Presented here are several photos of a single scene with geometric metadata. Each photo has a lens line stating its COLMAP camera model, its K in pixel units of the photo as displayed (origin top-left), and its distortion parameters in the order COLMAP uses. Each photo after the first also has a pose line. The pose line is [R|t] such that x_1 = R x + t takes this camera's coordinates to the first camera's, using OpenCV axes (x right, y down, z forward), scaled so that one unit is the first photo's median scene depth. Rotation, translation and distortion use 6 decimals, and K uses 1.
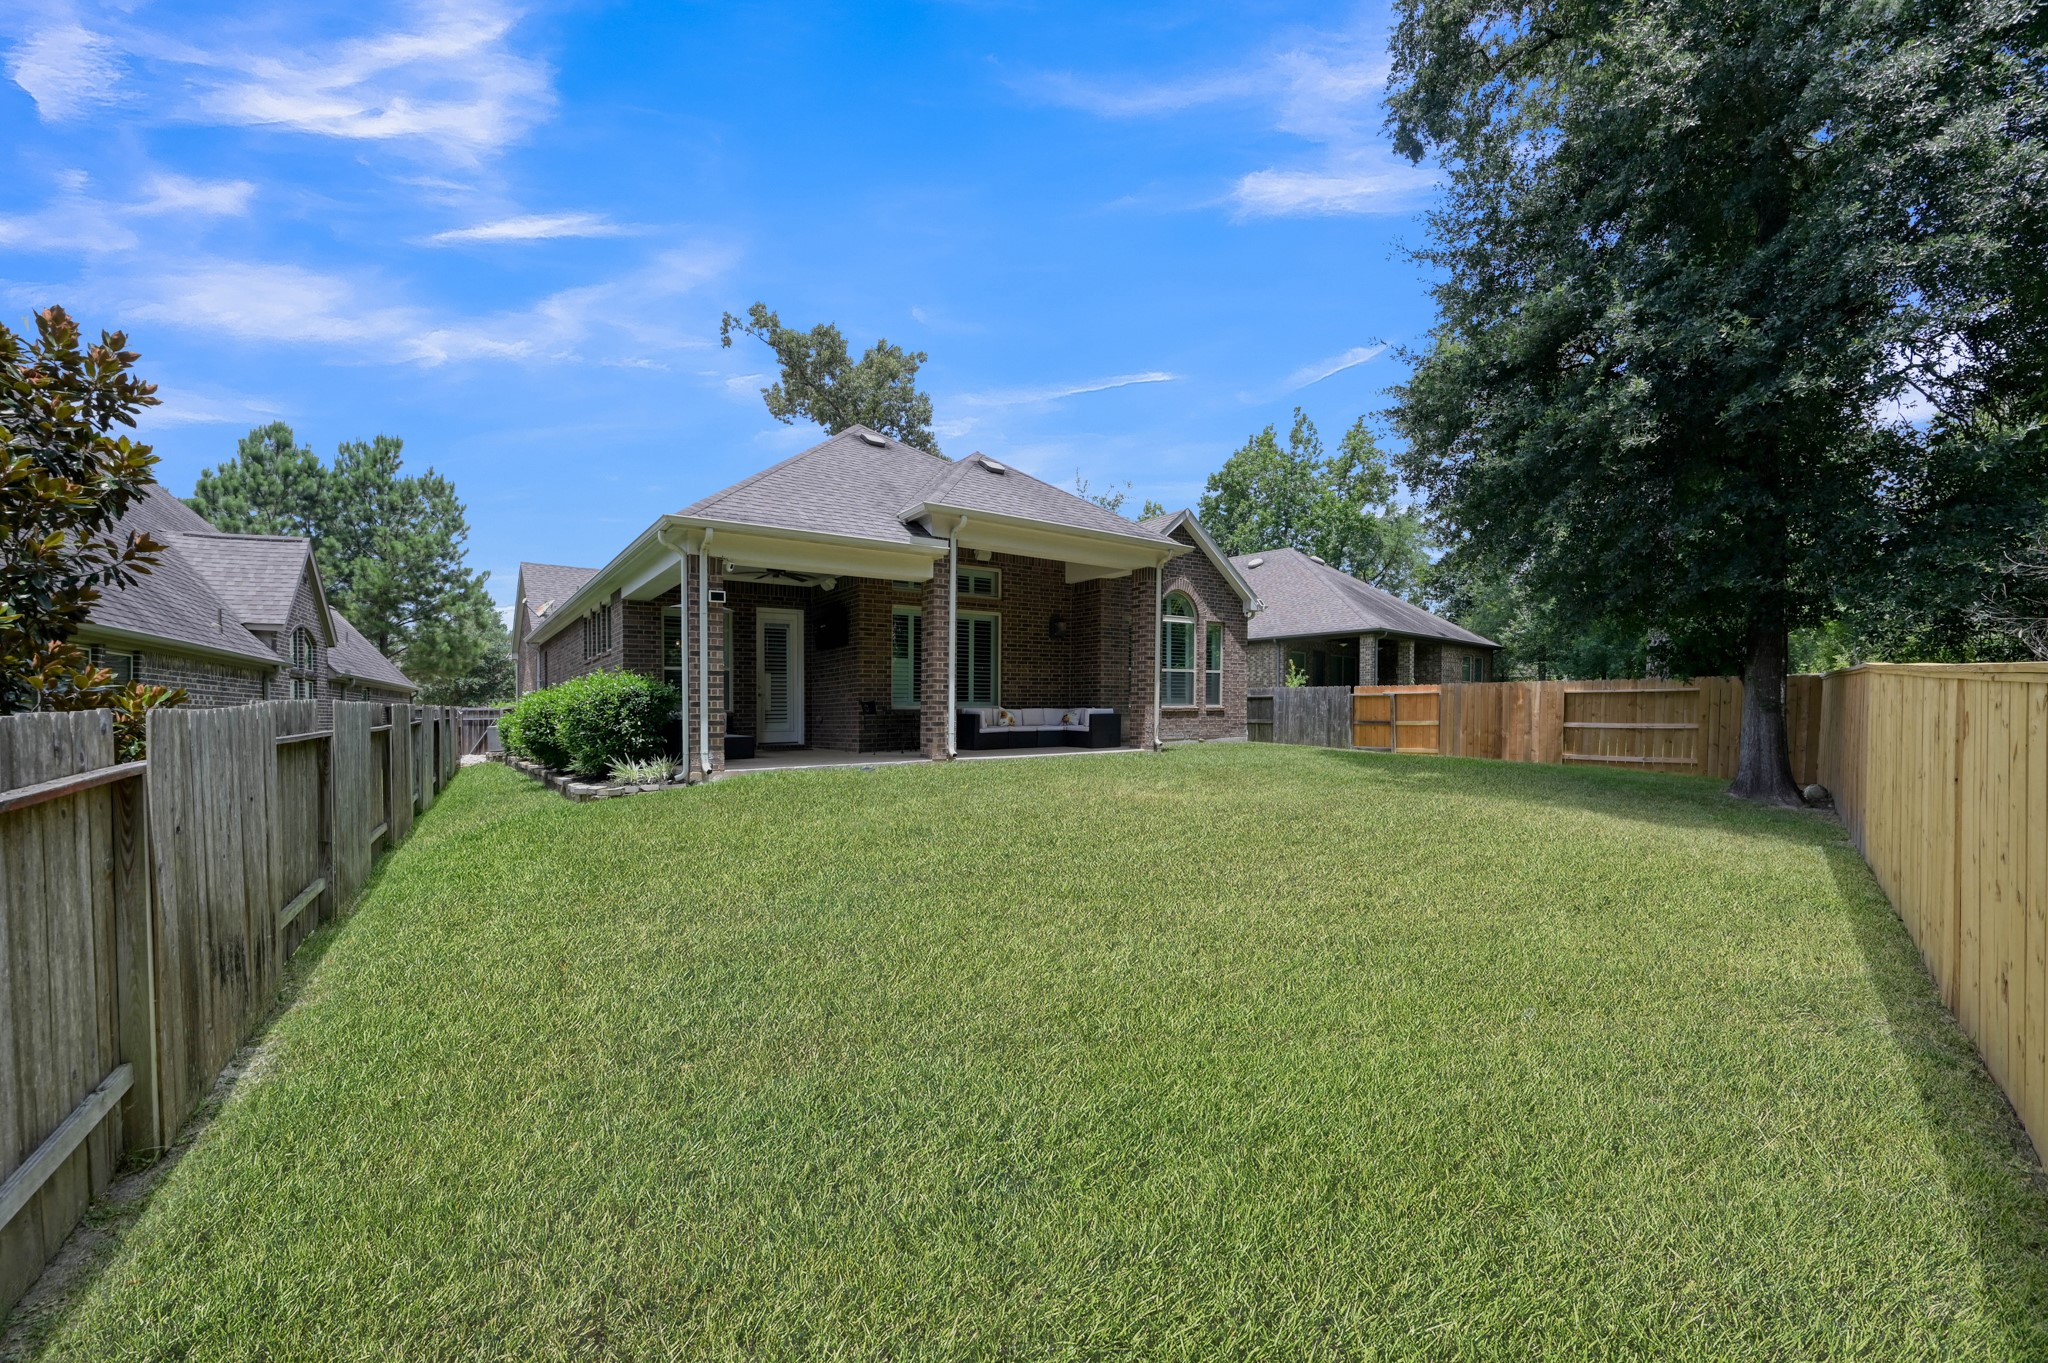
lens RADIAL K [[869.1, 0, 1027.7], [0, 869.1, 753.3], [0, 0, 1]] dist [-0.001771, -0.000016]
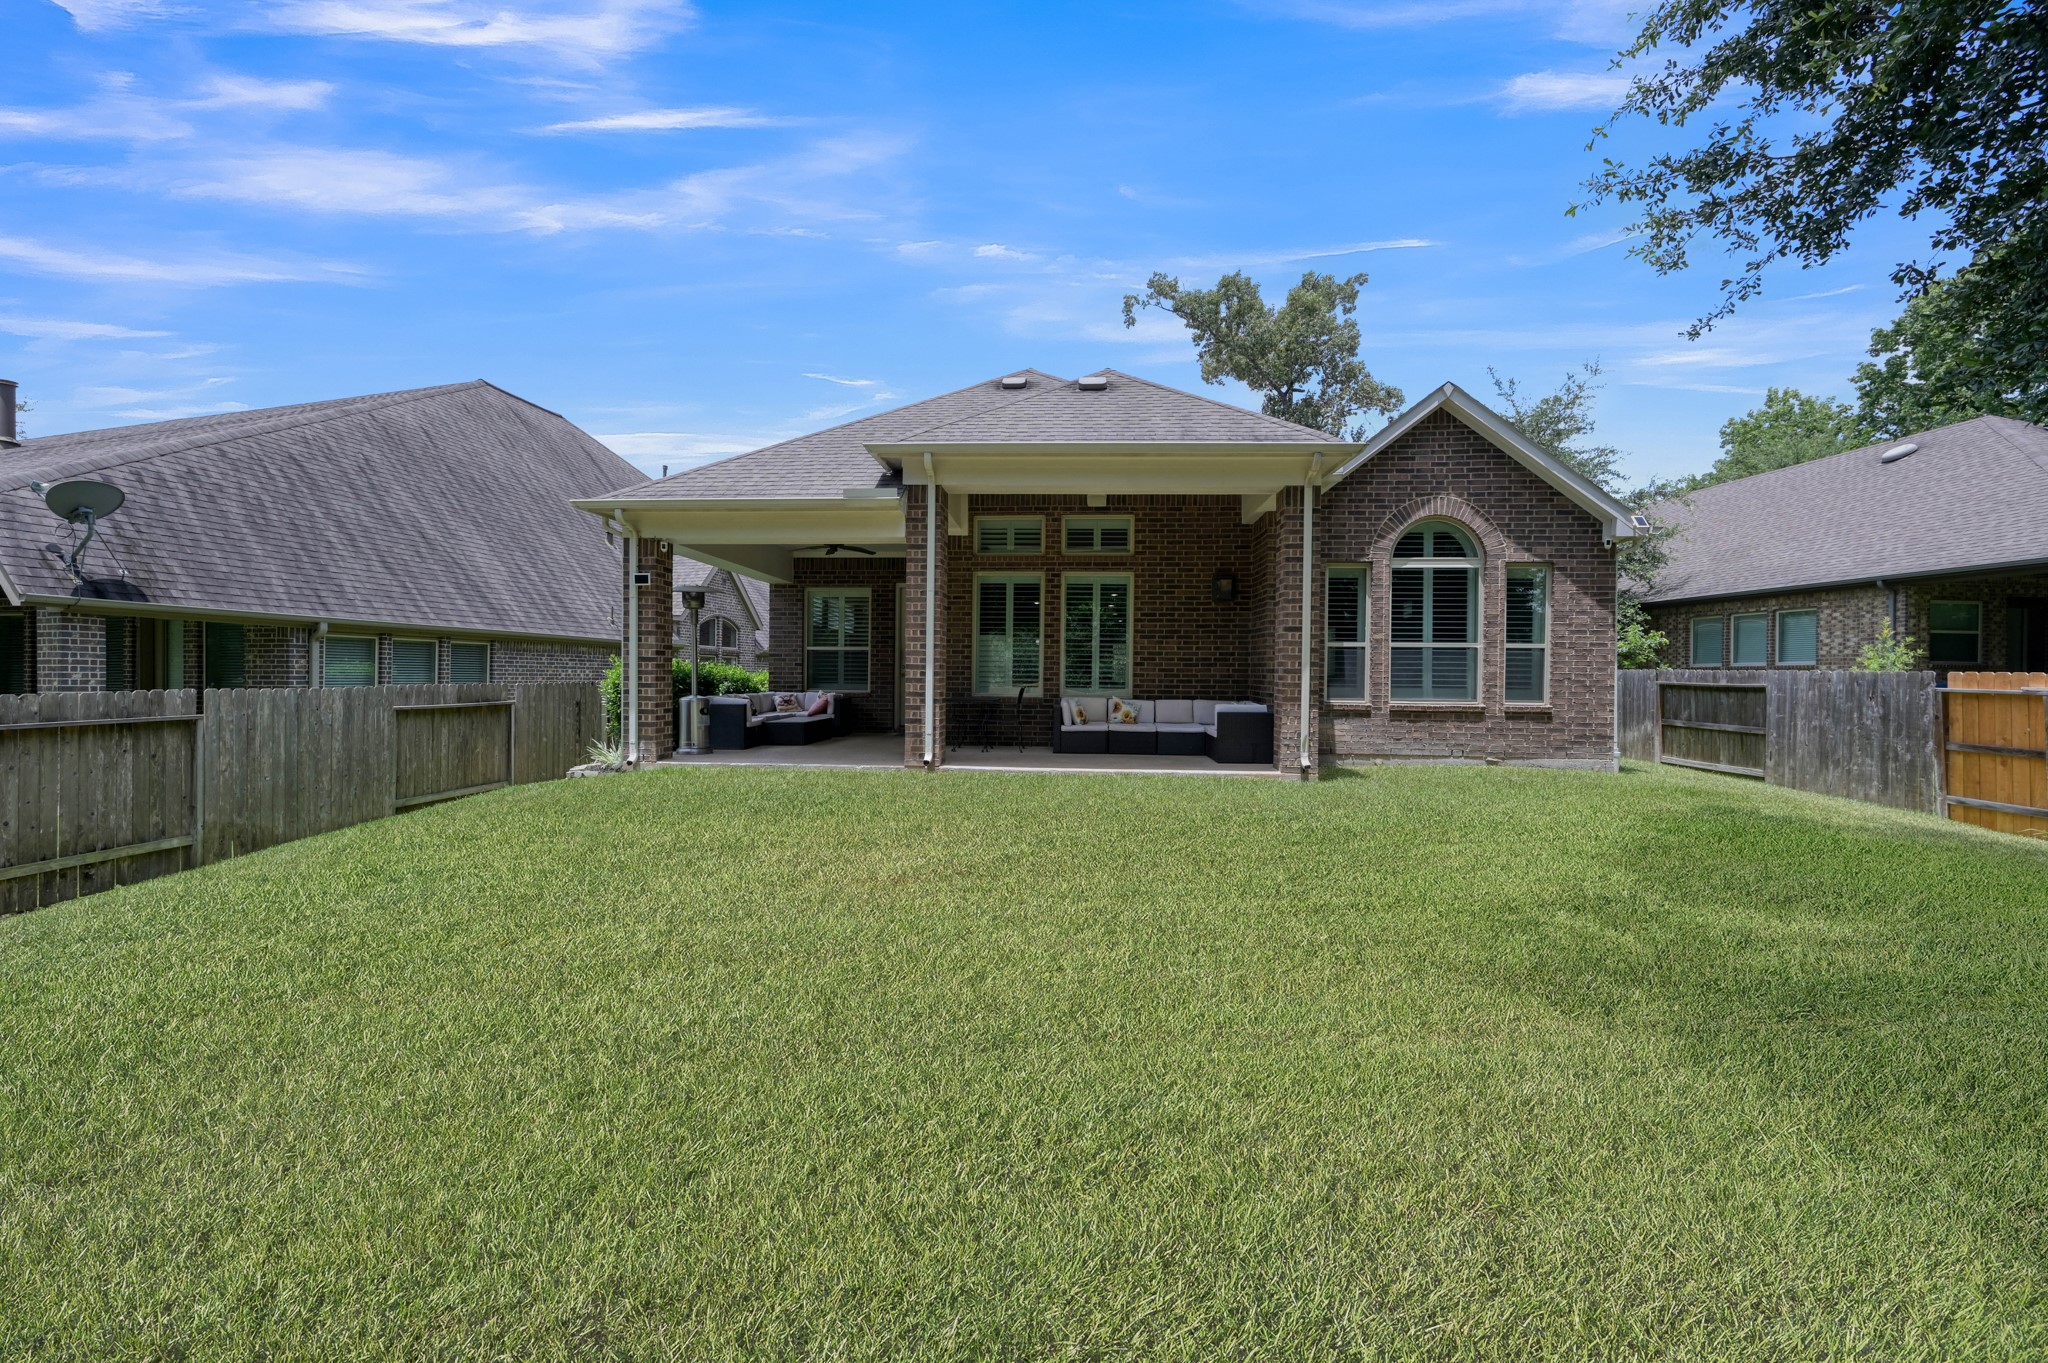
lens RADIAL K [[809.8, 0, 1023.8], [0, 809.8, 686.1], [0, 0, 1]] dist [0.000968, 0.000189]
pose [[0.753030, 0.027540, -0.657410, 0.323681], [-0.049240, 0.998681, -0.014564, -0.042433], [0.656141, 0.043338, 0.753393, 0.364307]]
